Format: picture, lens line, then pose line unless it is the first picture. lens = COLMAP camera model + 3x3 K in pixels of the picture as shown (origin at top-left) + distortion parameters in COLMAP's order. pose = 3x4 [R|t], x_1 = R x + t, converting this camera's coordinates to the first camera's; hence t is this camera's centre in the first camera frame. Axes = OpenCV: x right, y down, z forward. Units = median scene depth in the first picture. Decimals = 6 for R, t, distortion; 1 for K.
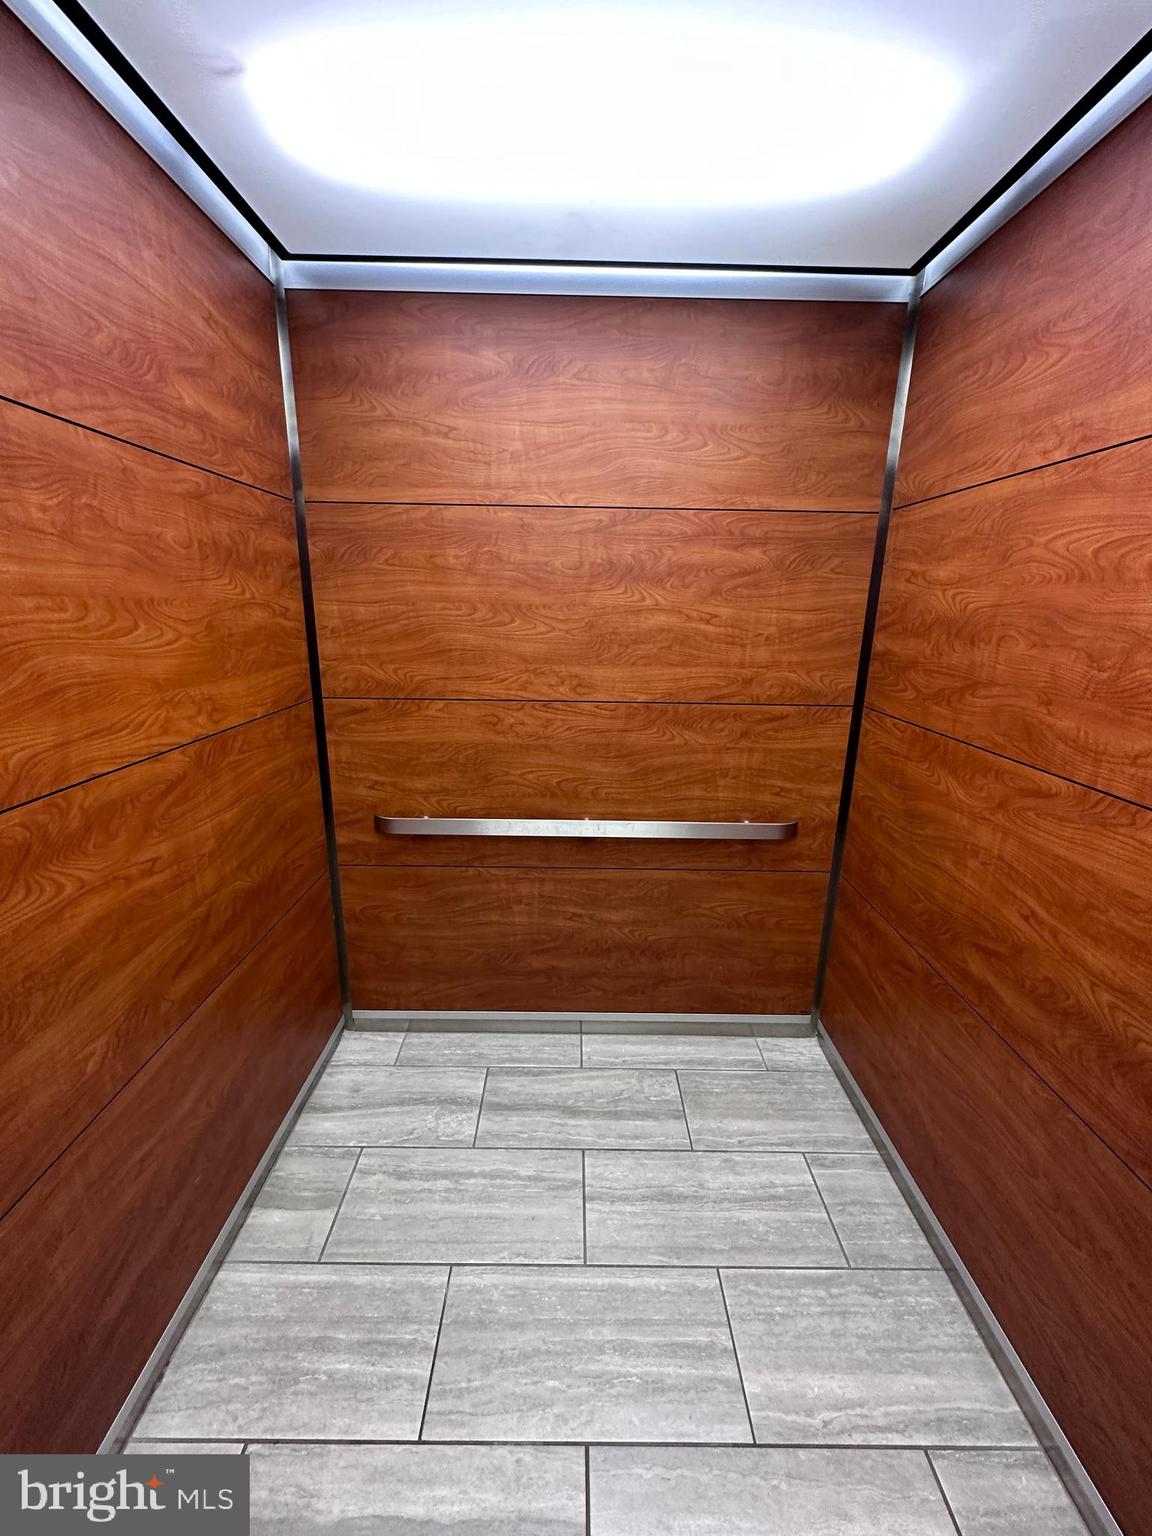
lens RADIAL K [[618.9, 0, 580.9], [0, 618.9, 775.5], [0, 0, 1]] dist [-0.000891, 0.000113]
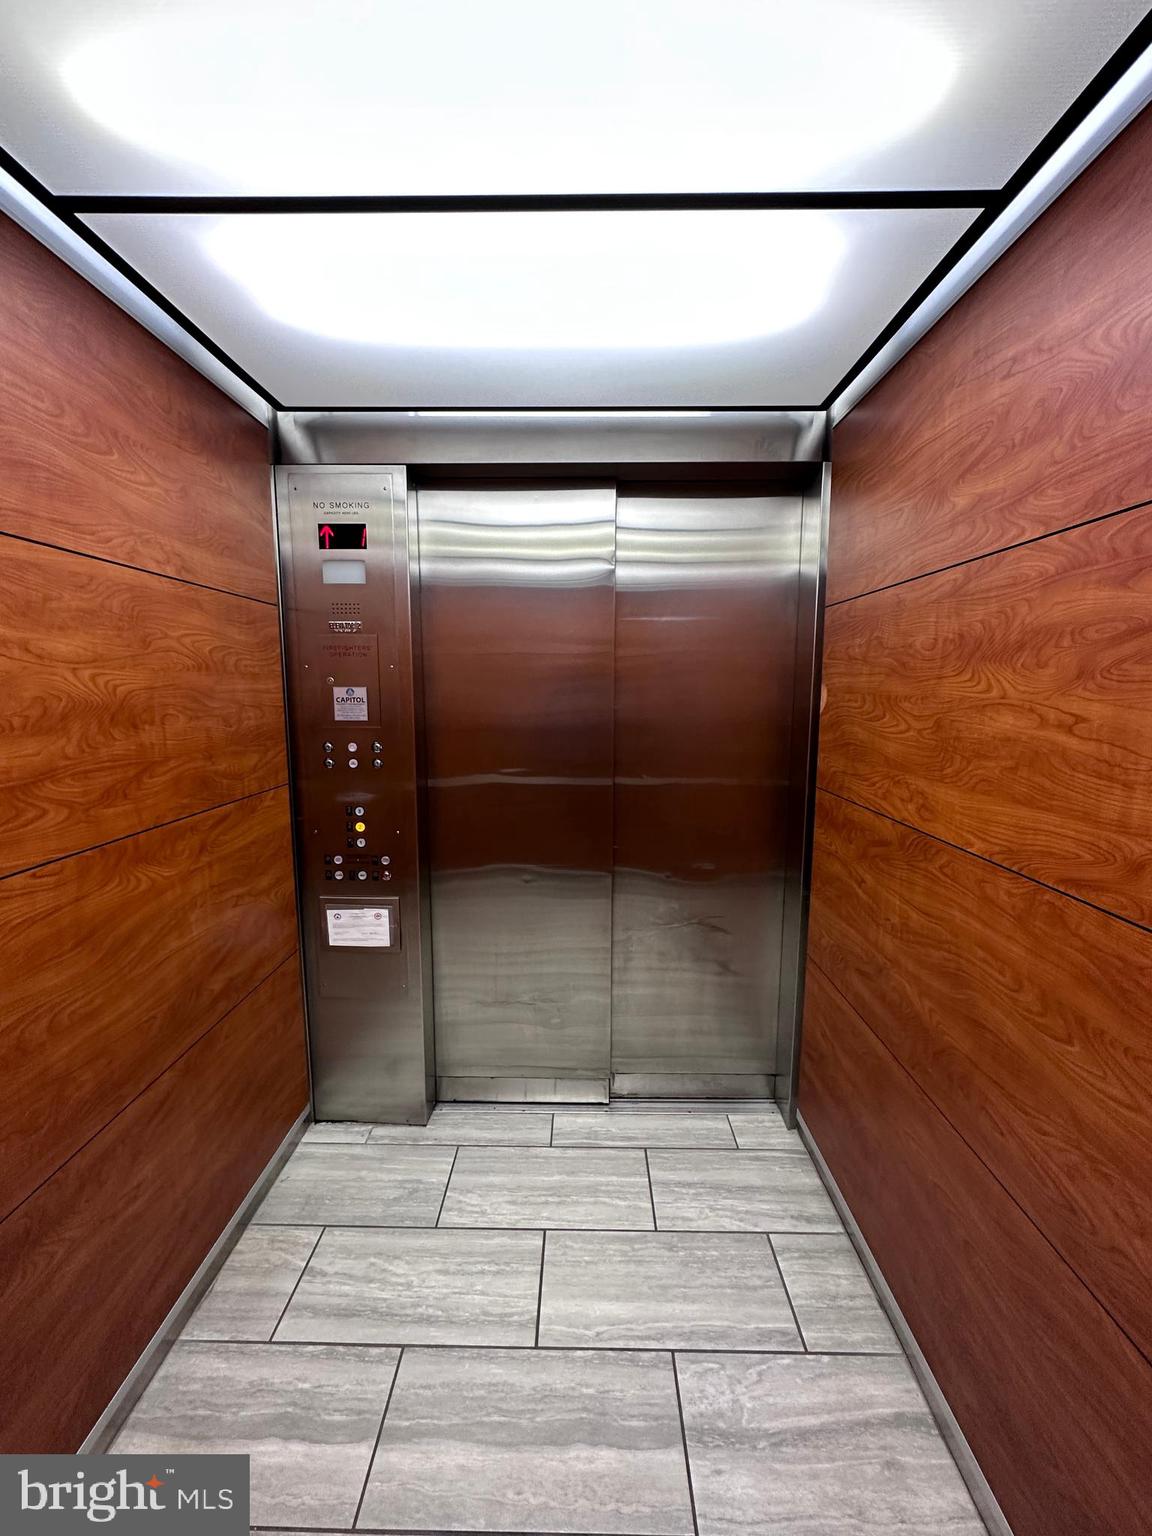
lens RADIAL K [[618.9, 0, 579.8], [0, 618.9, 767.2], [0, 0, 1]] dist [-0.000891, 0.000113]
pose [[-0.999628, -0.021445, 0.016853, -0.065647], [-0.013072, 0.918998, 0.394046, -0.548619], [-0.023938, 0.393679, -0.918936, 1.911002]]
